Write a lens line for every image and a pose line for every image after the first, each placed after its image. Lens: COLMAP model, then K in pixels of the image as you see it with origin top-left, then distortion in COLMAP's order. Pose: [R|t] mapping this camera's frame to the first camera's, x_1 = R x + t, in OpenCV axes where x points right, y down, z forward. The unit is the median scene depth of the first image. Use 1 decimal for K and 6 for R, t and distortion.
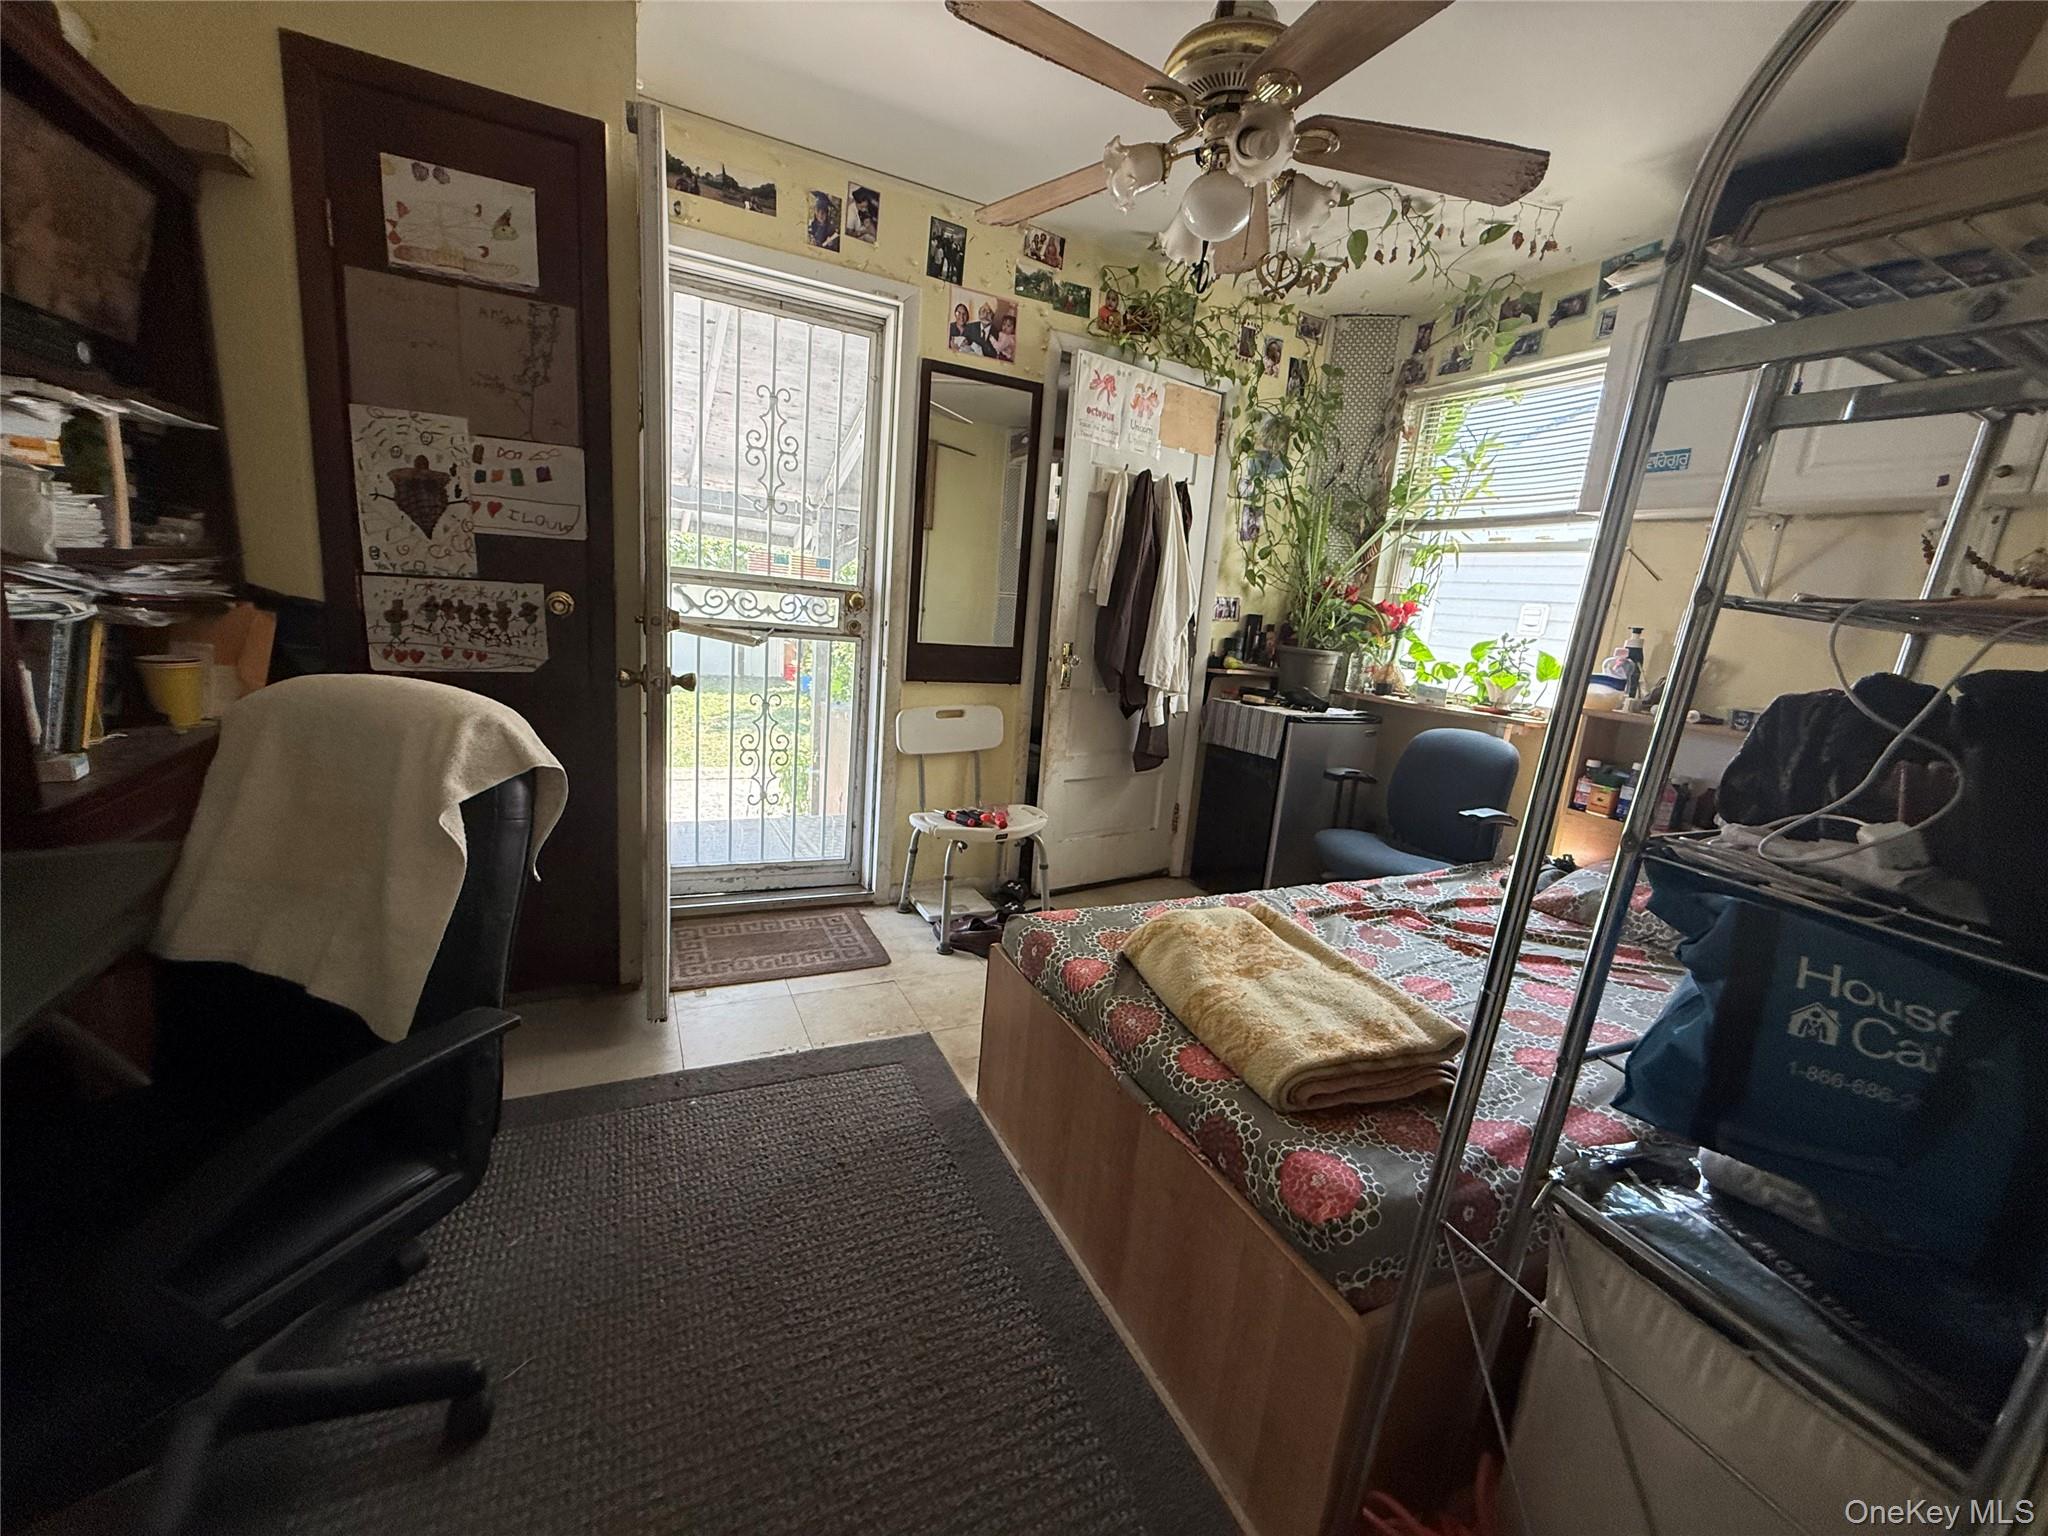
lens RADIAL K [[818.1, 0, 1017.9], [0, 818.1, 770.5], [0, 0, 1]] dist [0.001136, -0.000408]
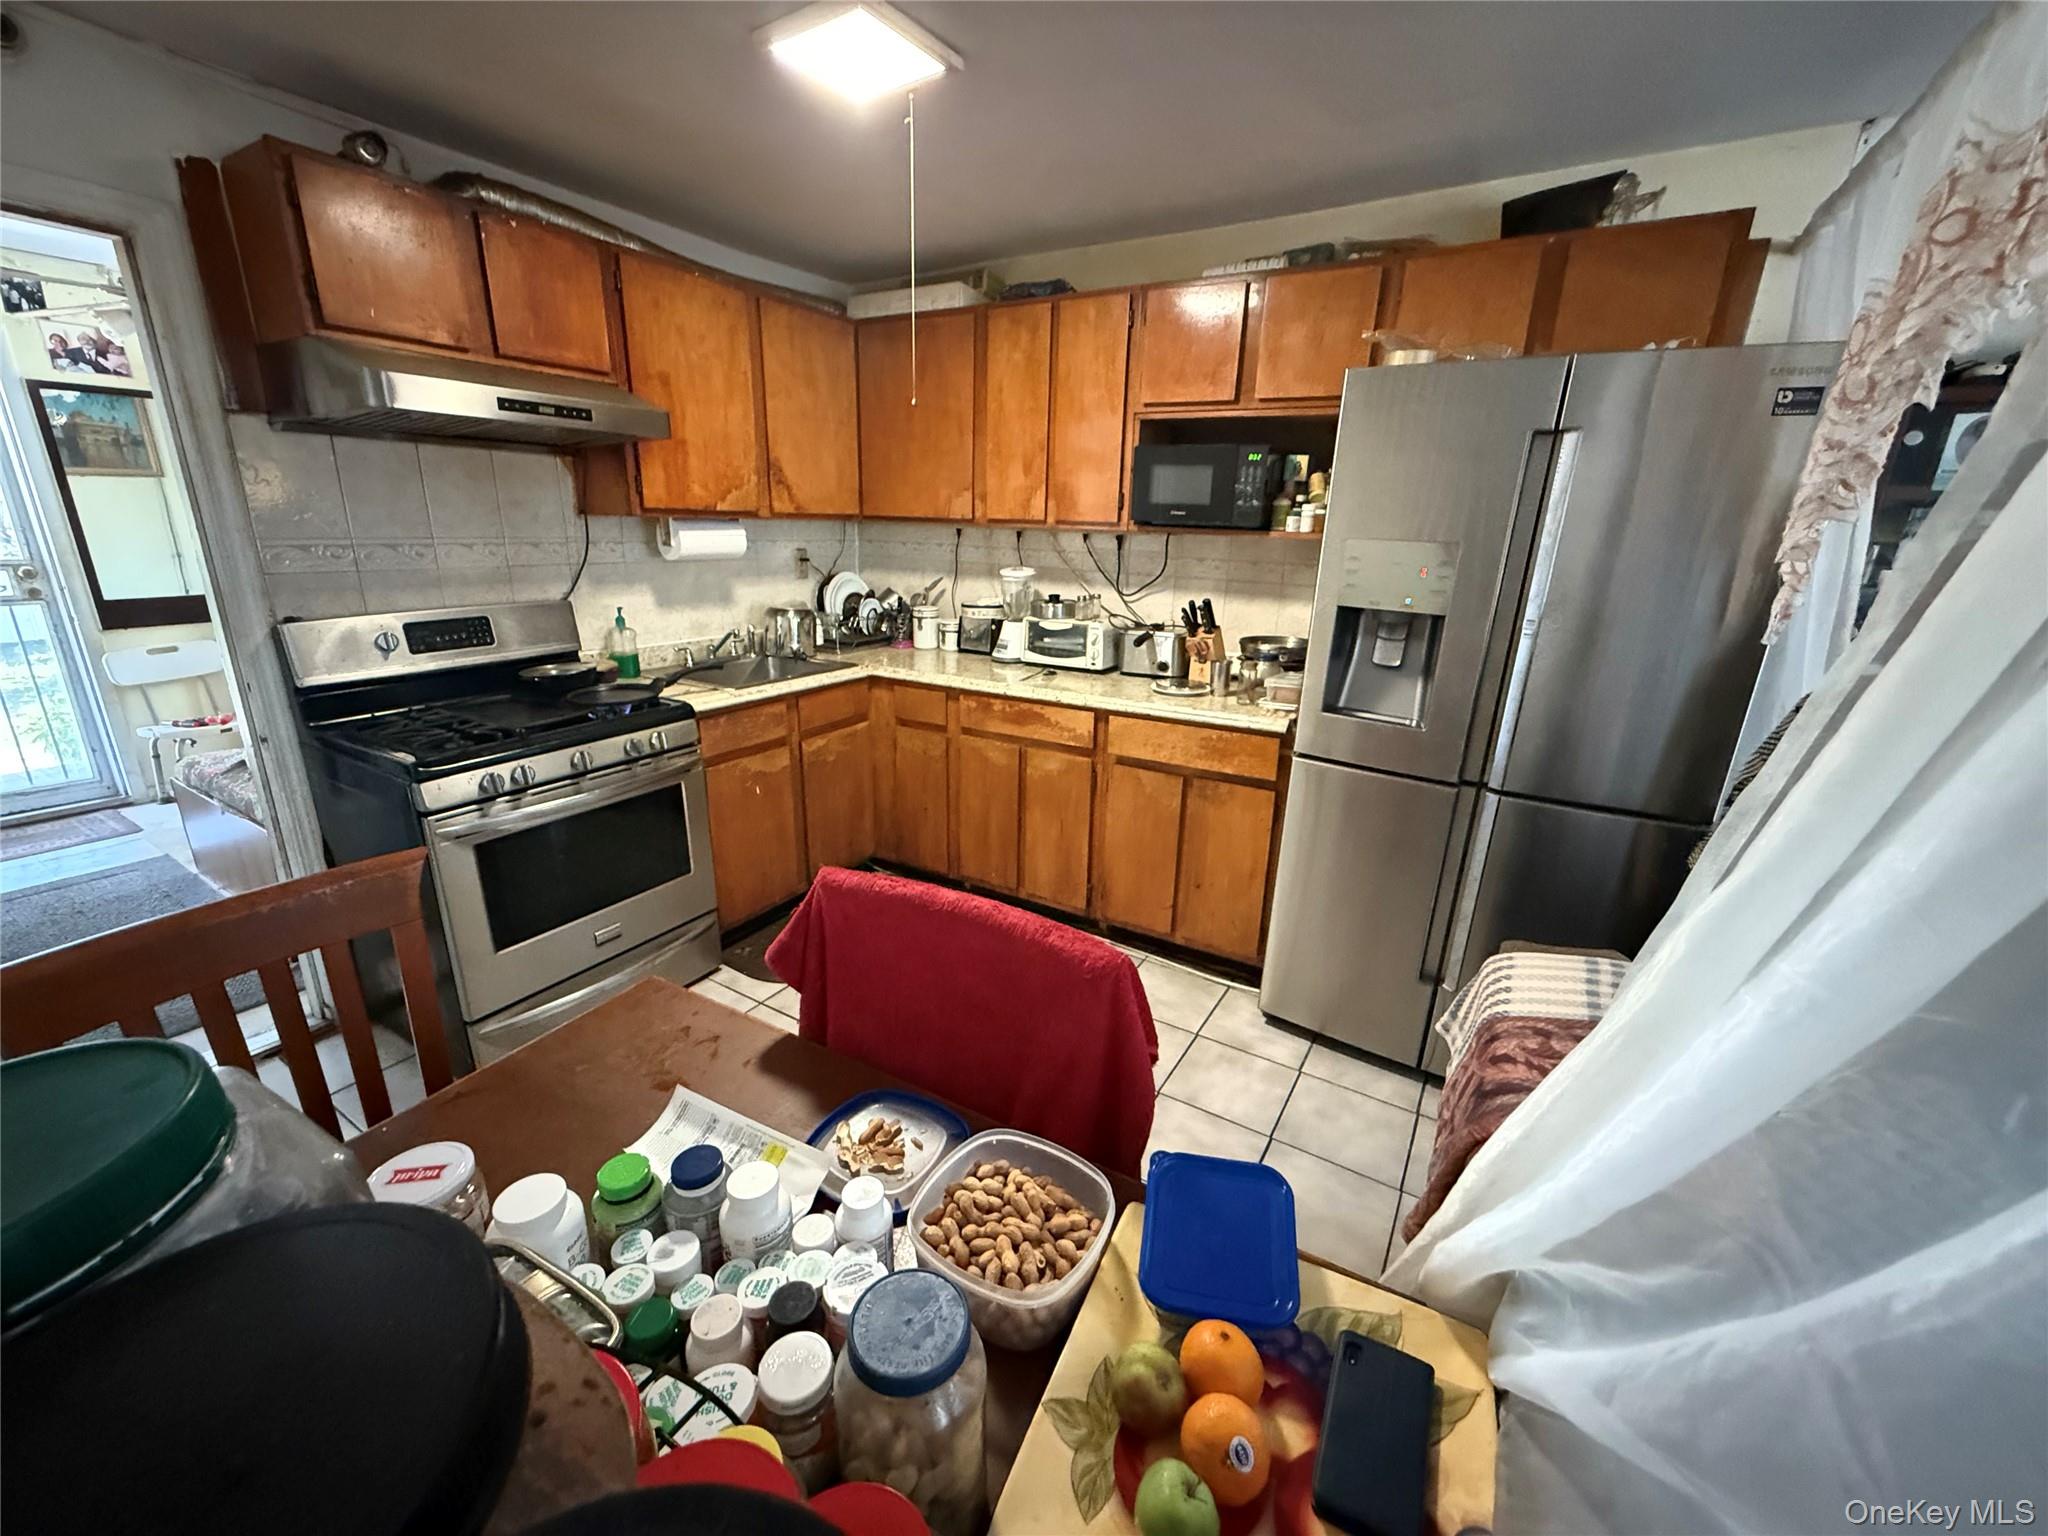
lens RADIAL K [[818.1, 0, 1016.4], [0, 818.1, 766.1], [0, 0, 1]] dist [0.001136, -0.000408]
pose [[0.837780, -0.223830, 0.498021, 0.584340], [0.161374, 0.972870, 0.165779, 0.182024], [-0.521616, -0.058518, 0.851171, -1.343800]]
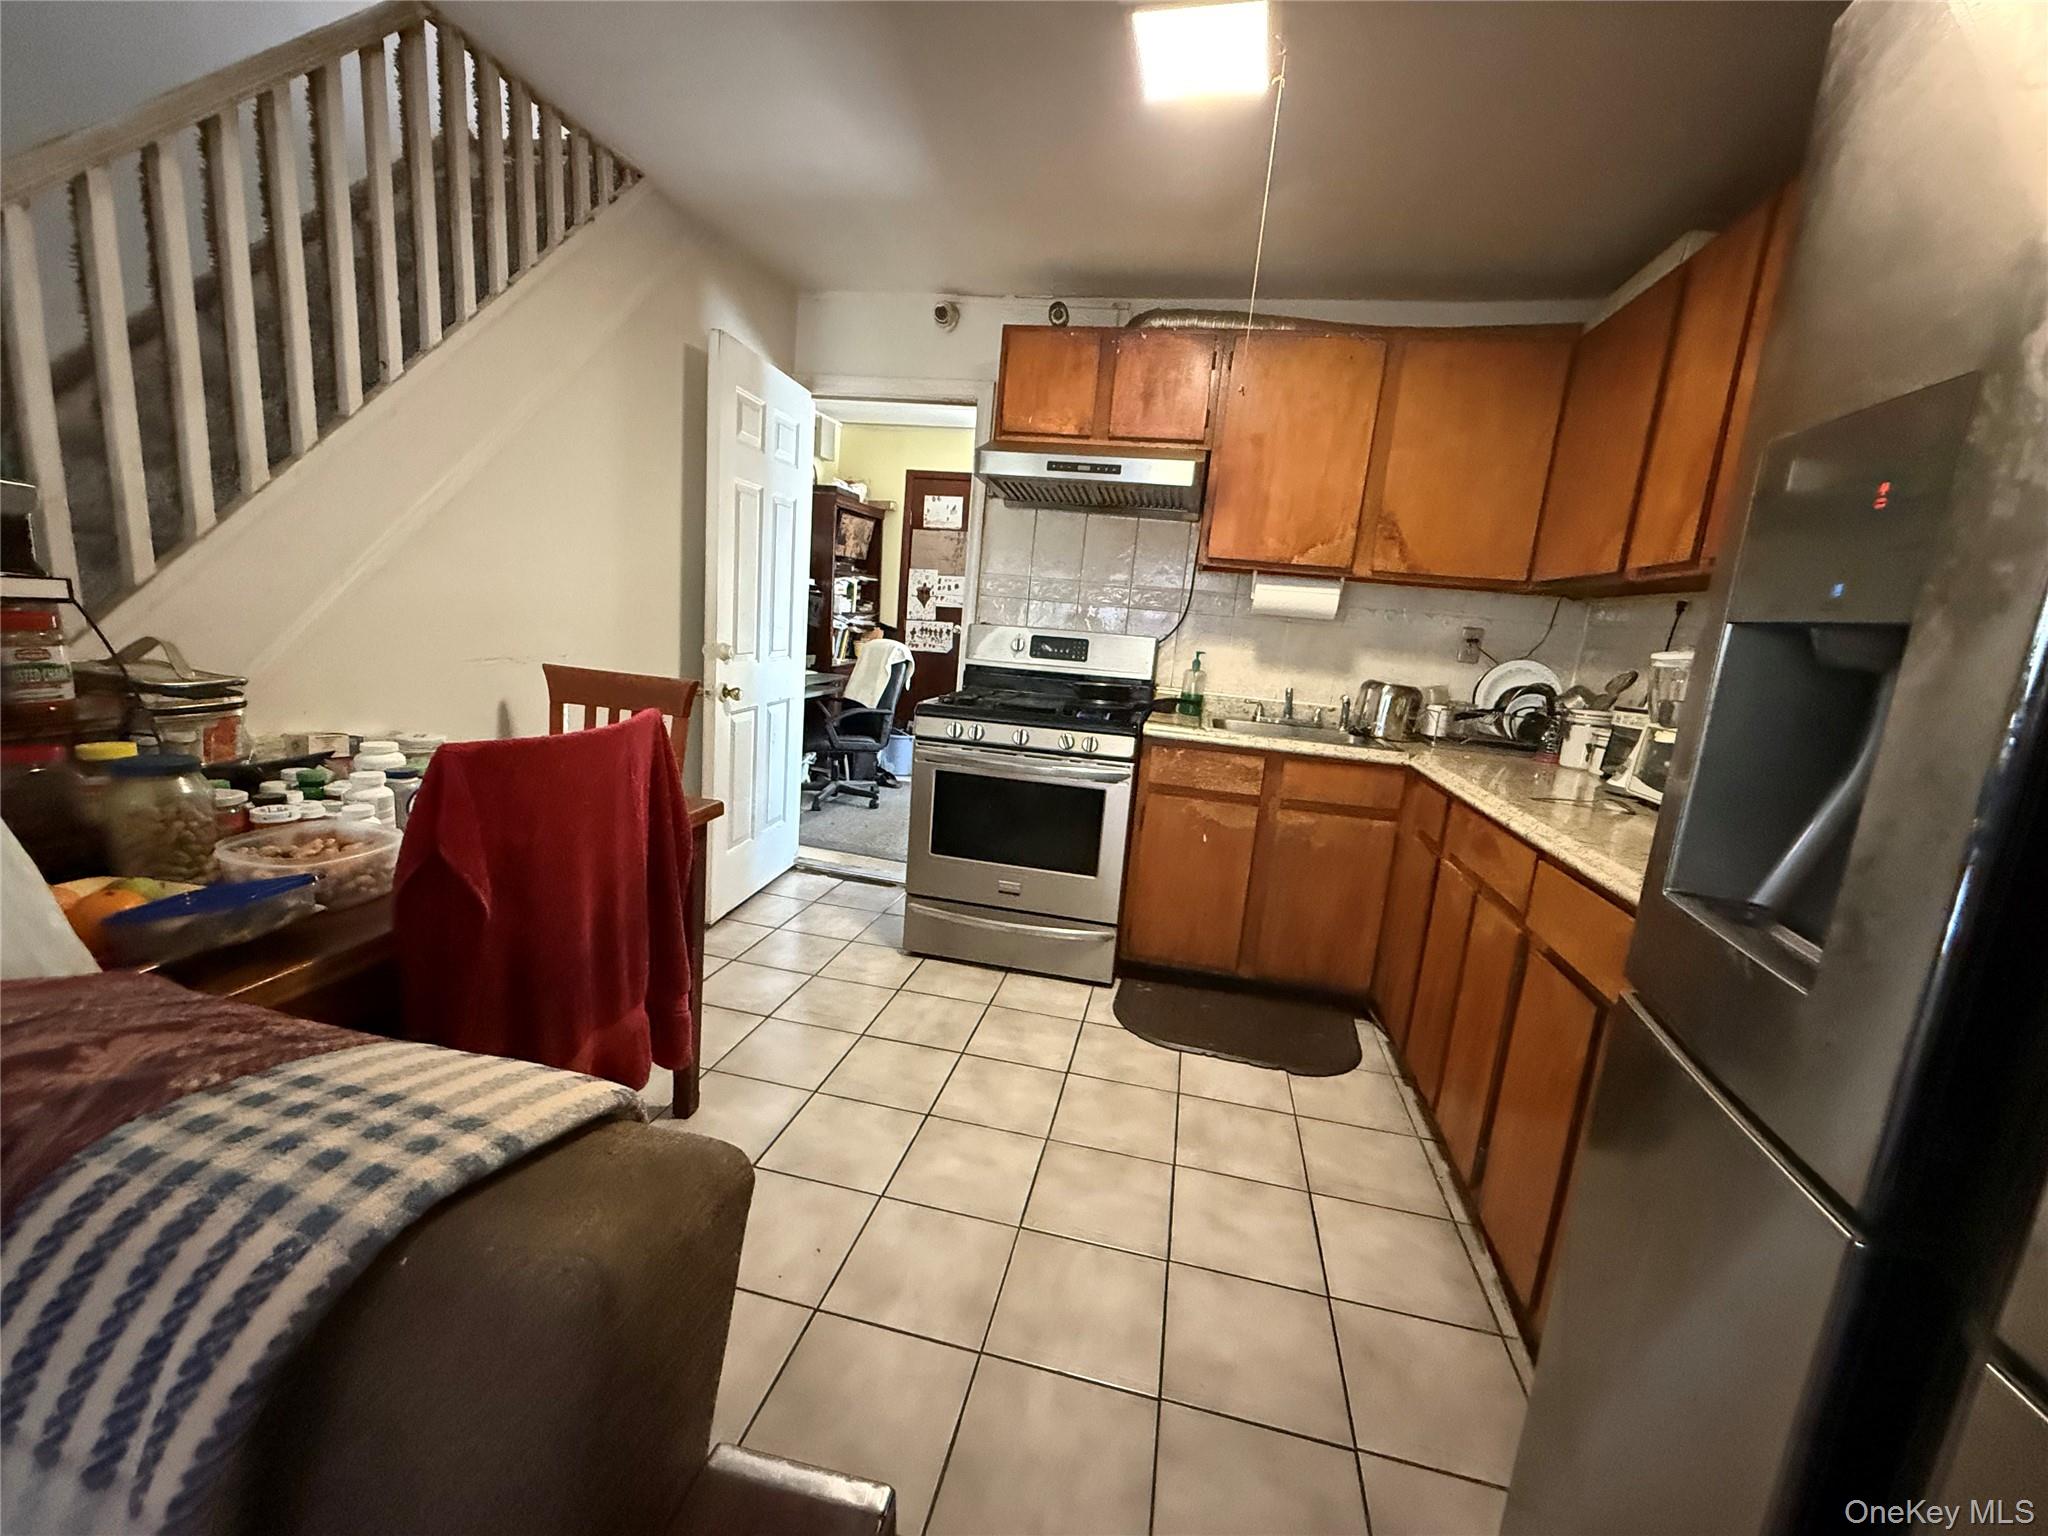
lens RADIAL K [[818.1, 0, 1022.5], [0, 818.1, 767.8], [0, 0, 1]] dist [0.001136, -0.000408]
pose [[0.789435, 0.093101, -0.606733, 1.506442], [-0.141059, 0.989494, -0.031701, 0.360957], [0.597407, 0.110611, 0.794273, -1.174343]]
